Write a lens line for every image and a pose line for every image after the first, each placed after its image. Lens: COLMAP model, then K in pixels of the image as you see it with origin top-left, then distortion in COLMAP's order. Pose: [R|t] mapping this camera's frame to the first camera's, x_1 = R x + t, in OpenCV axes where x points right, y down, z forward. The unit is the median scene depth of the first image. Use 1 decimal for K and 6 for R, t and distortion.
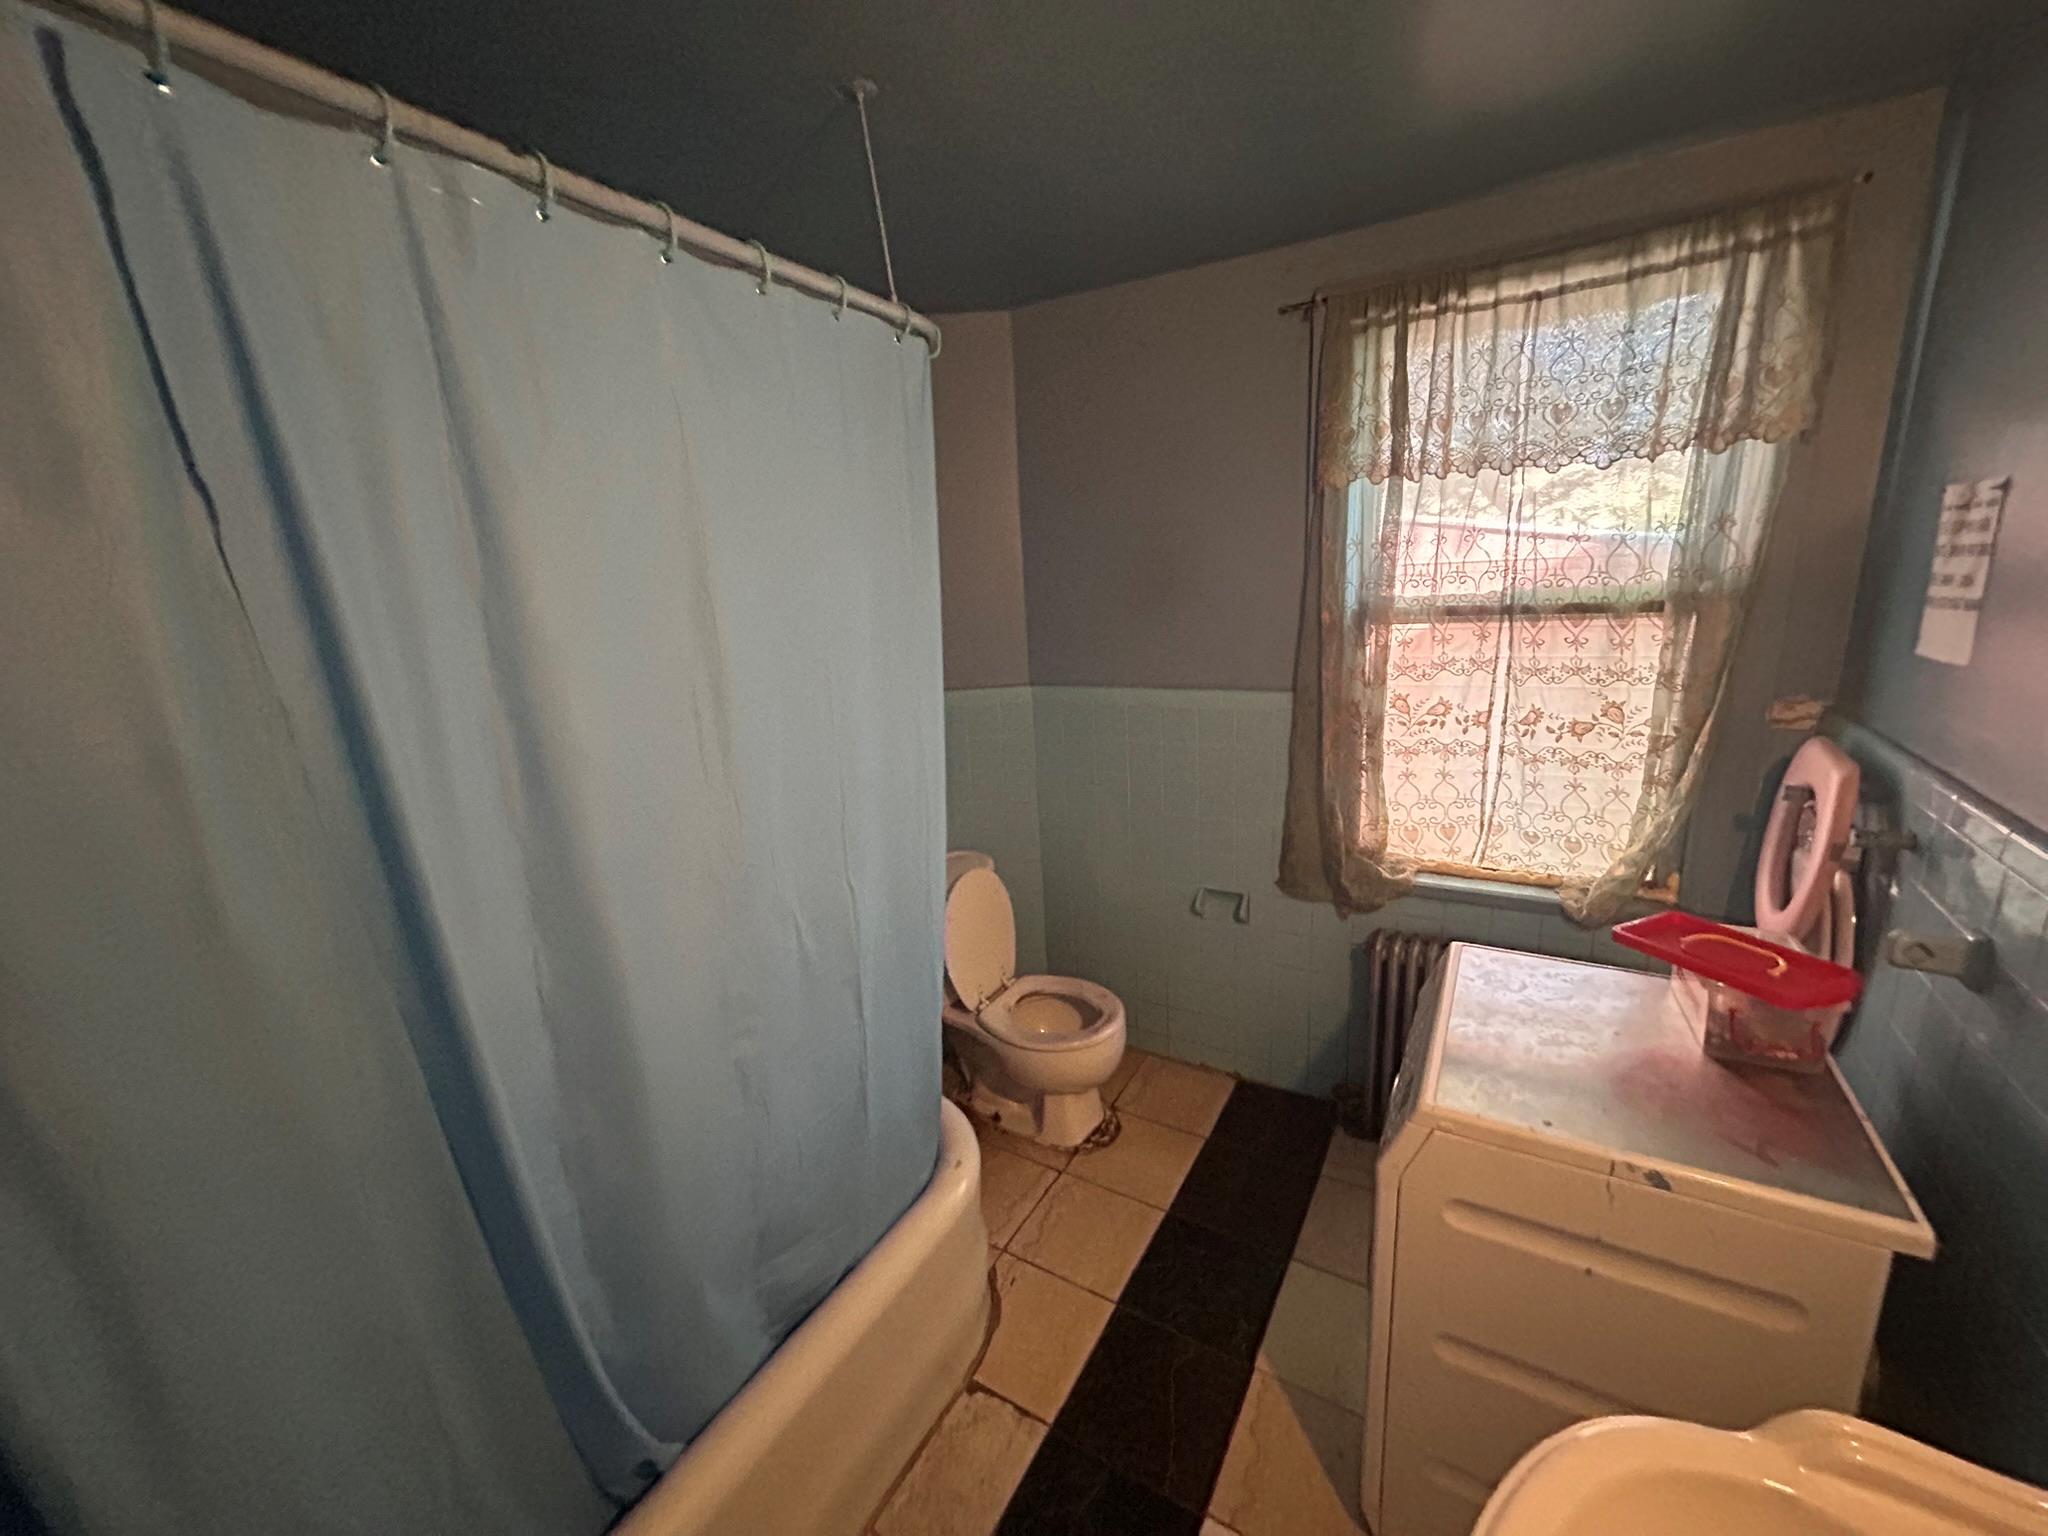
lens RADIAL K [[827.3, 0, 1025.7], [0, 827.3, 763.8], [0, 0, 1]] dist [-0.002113, 0.001160]
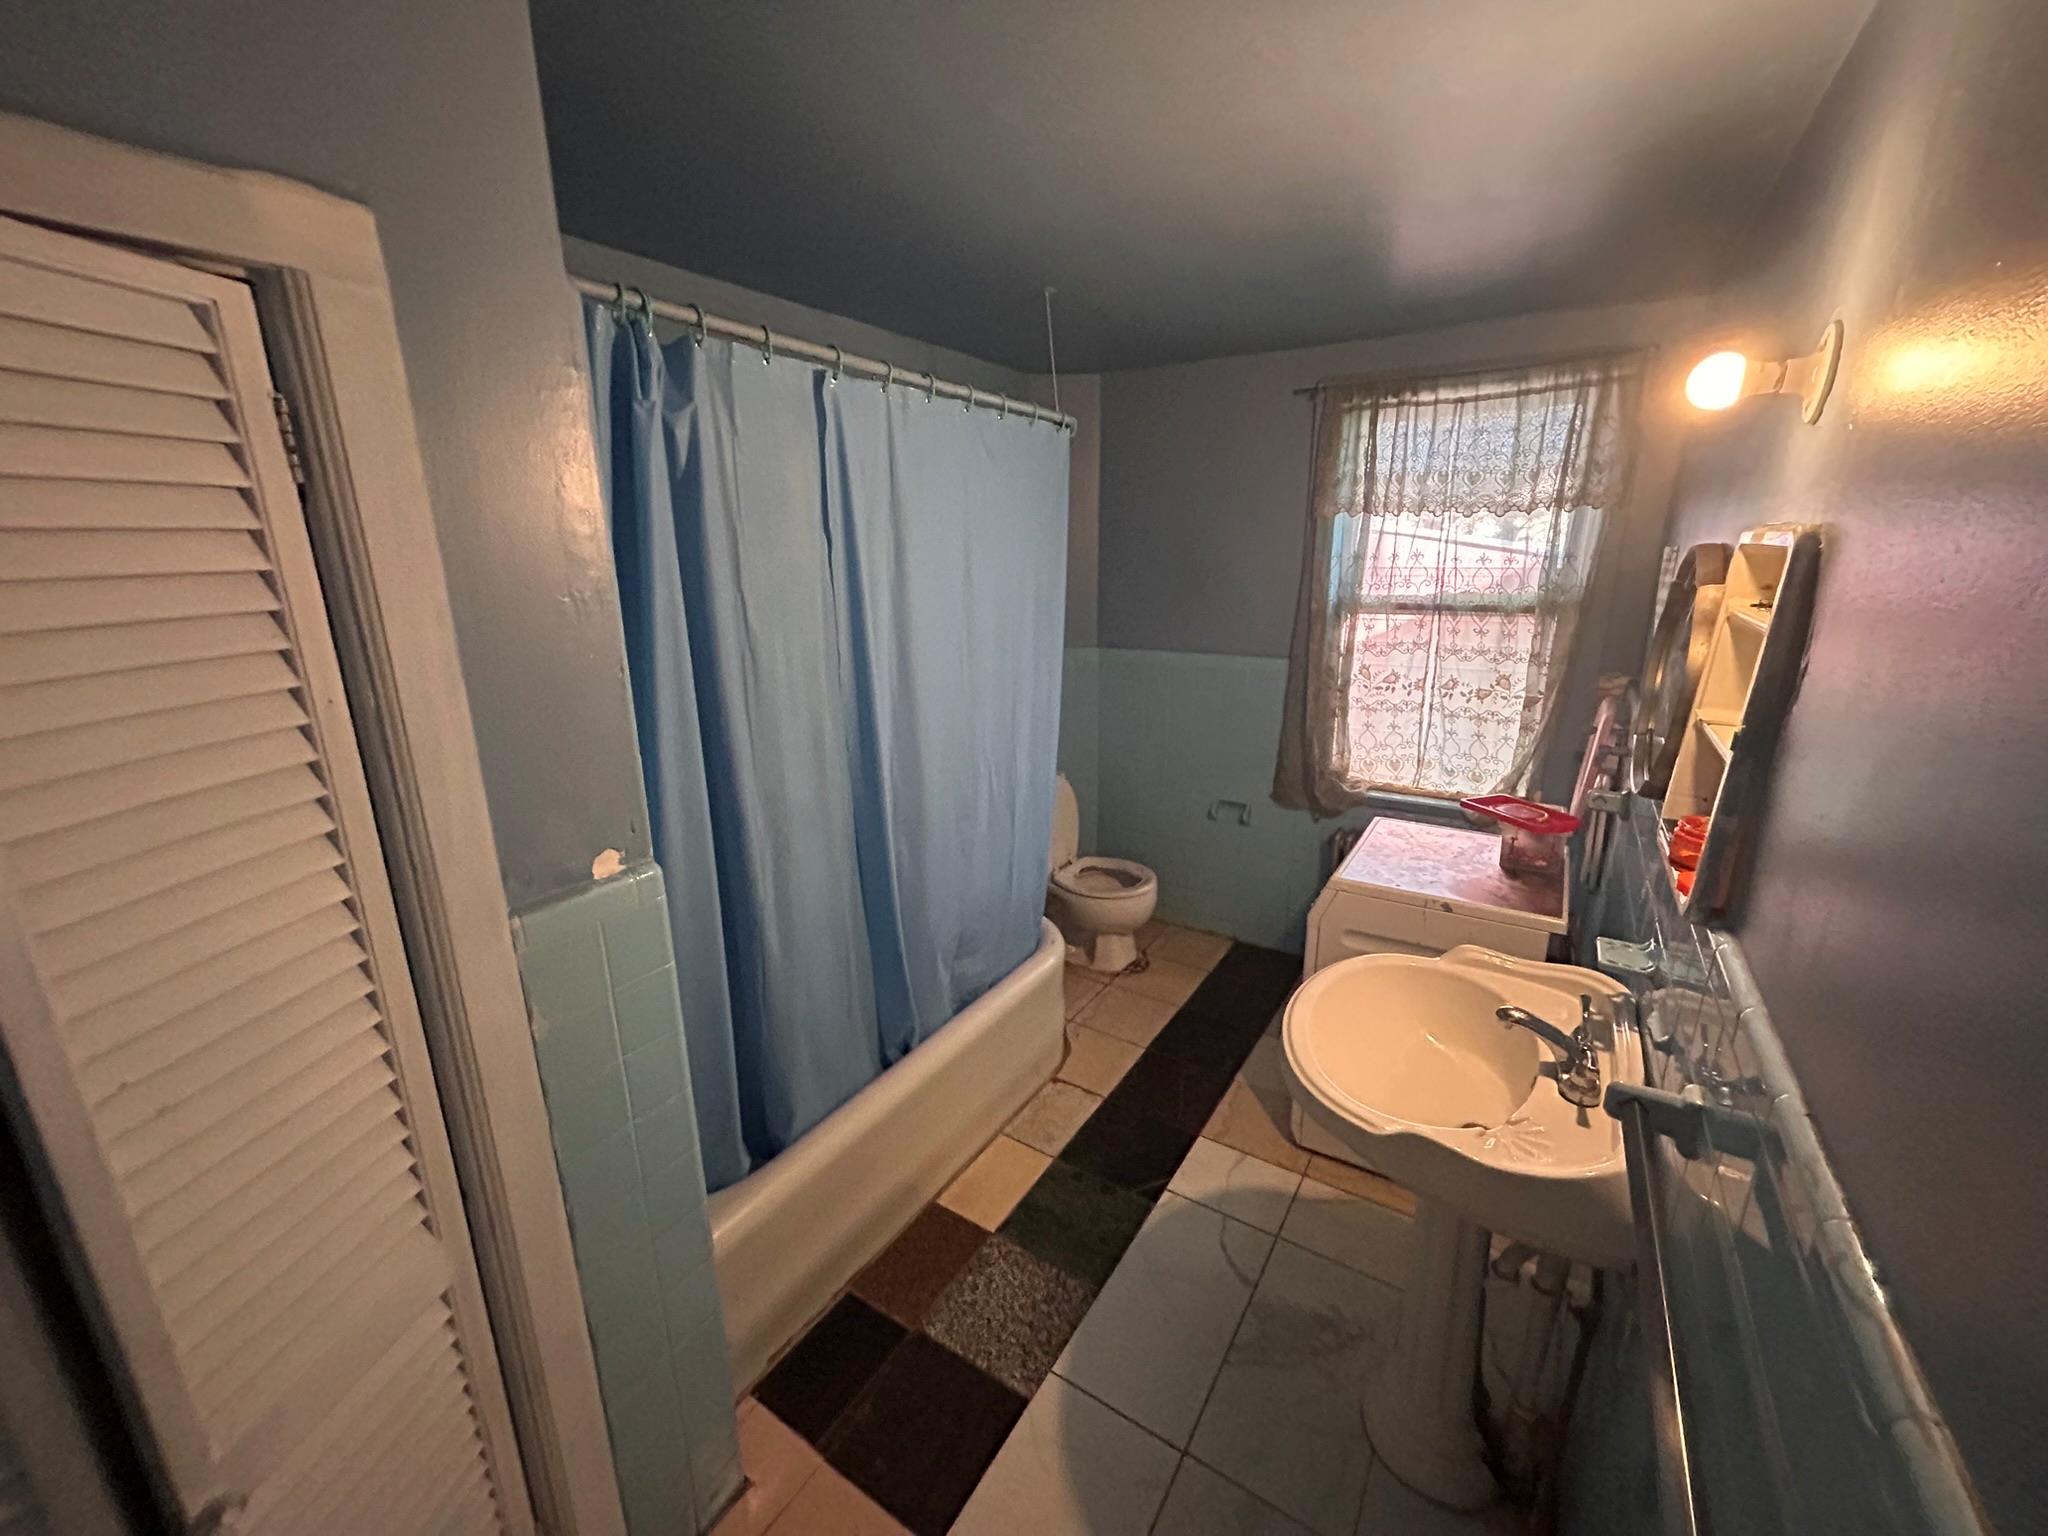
lens RADIAL K [[827.3, 0, 1029.9], [0, 827.3, 762.7], [0, 0, 1]] dist [-0.002113, 0.001160]
pose [[0.998541, 0.051019, -0.017679, -0.102220], [-0.050537, 0.998365, 0.026712, 0.089475], [0.019013, -0.025780, 0.999487, -0.511149]]
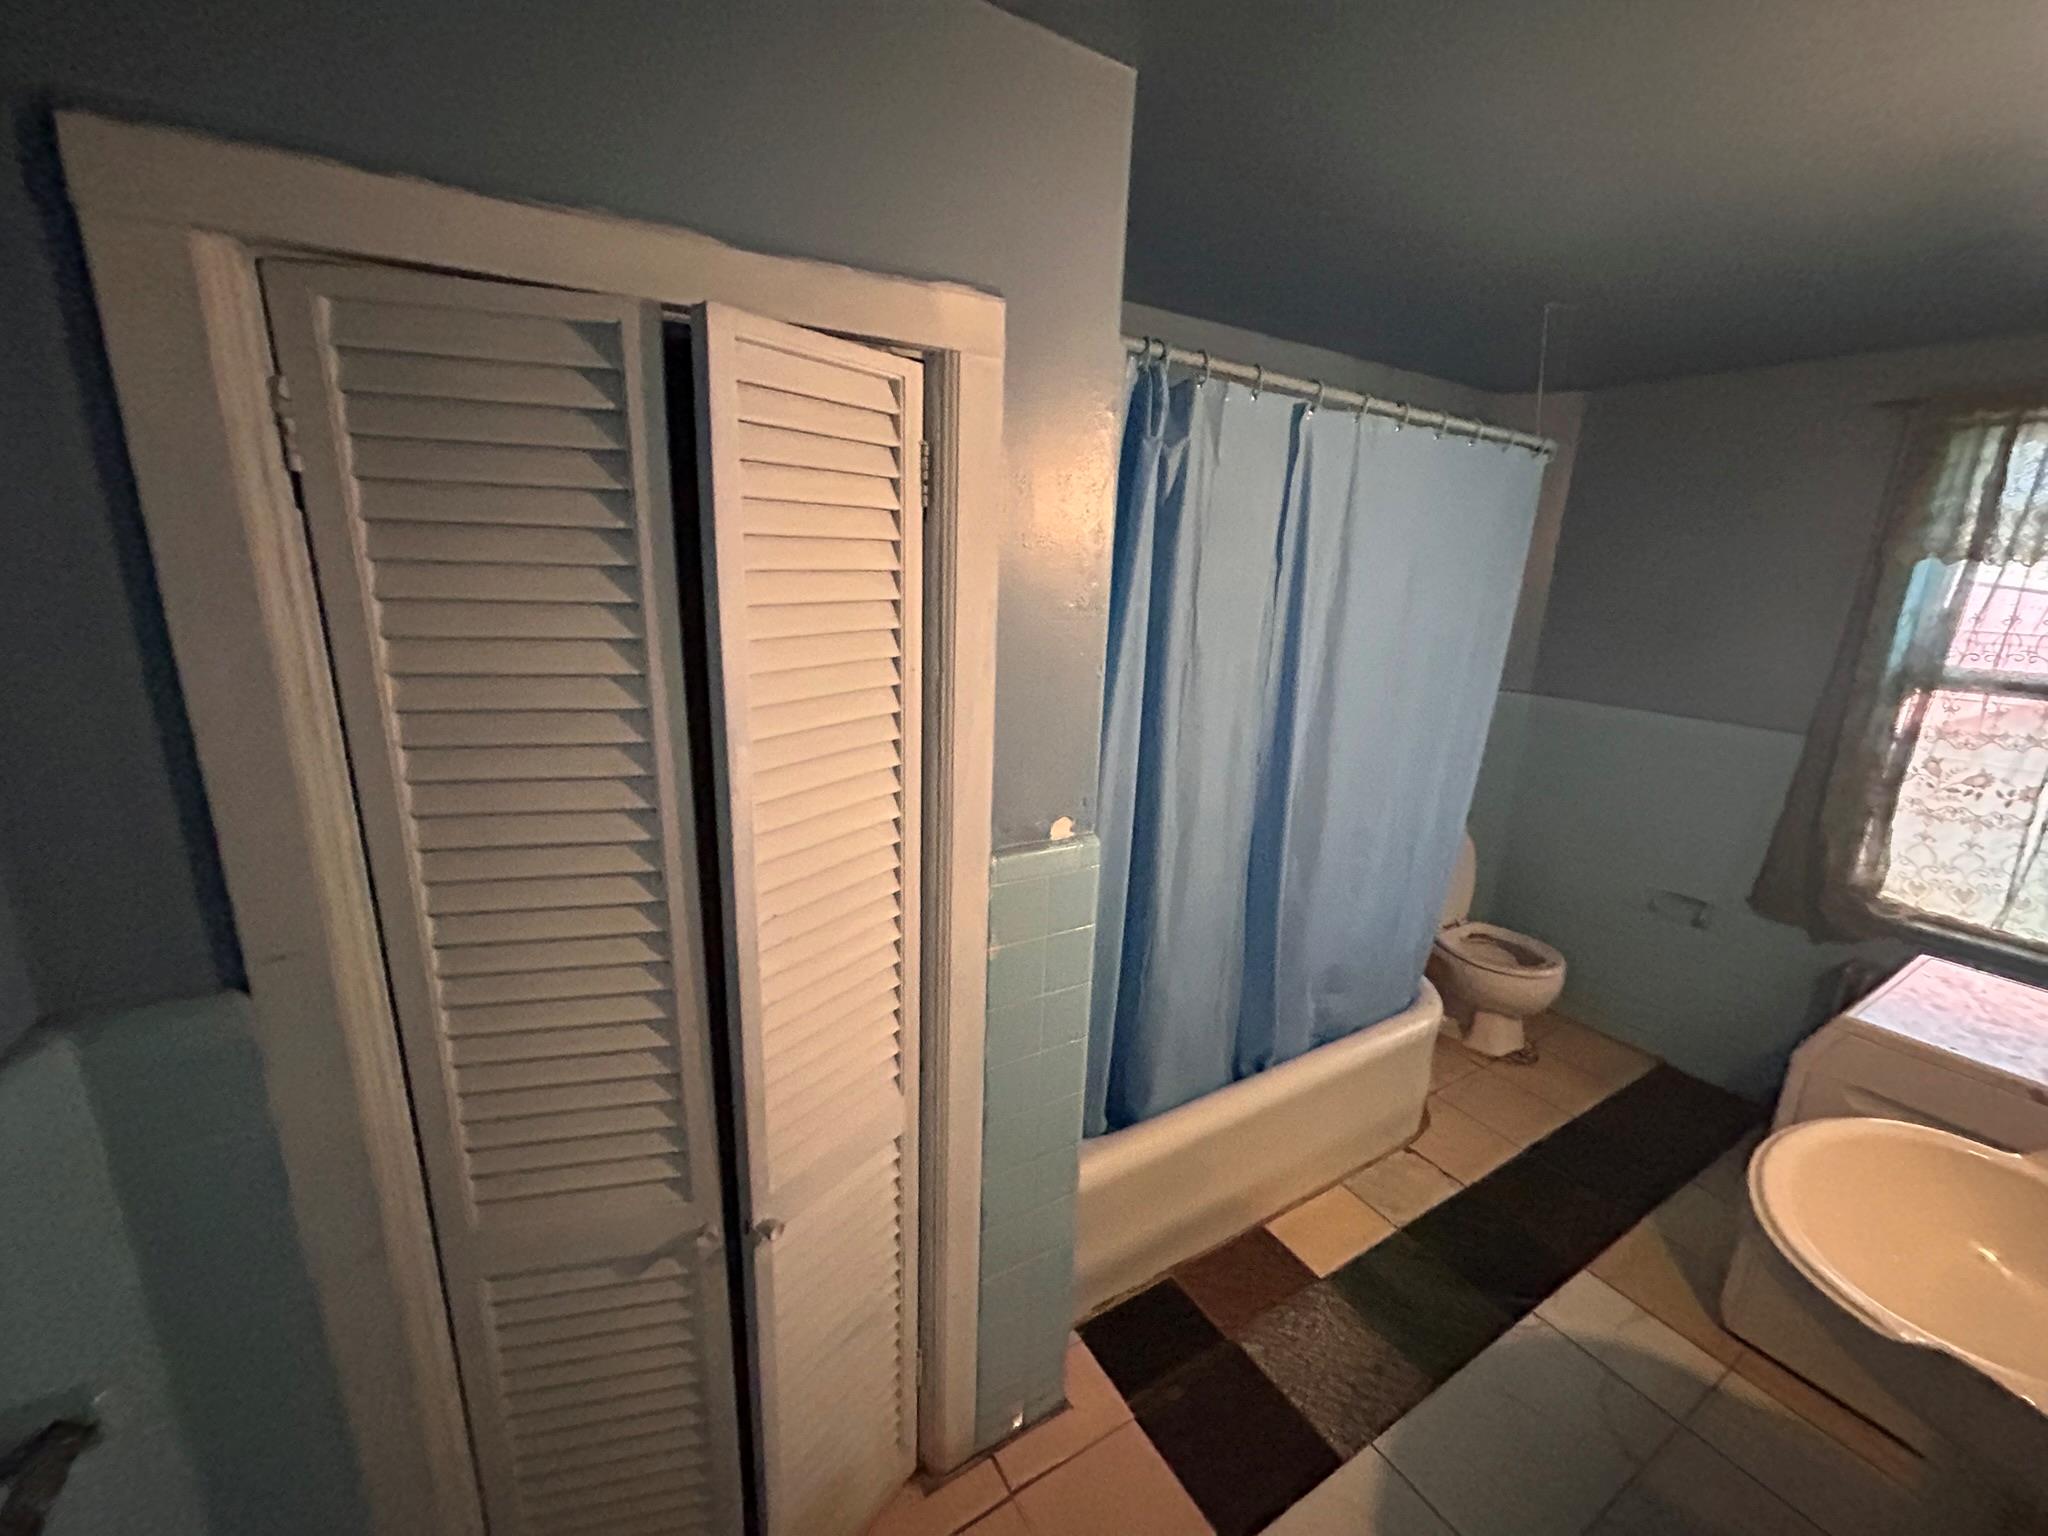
lens RADIAL K [[827.3, 0, 1024.8], [0, 827.3, 764.1], [0, 0, 1]] dist [-0.002113, 0.001160]
pose [[0.881759, 0.199227, -0.427563, -0.153645], [-0.191861, 0.979540, 0.060753, 0.103790], [0.430919, 0.028463, 0.901942, -0.574879]]
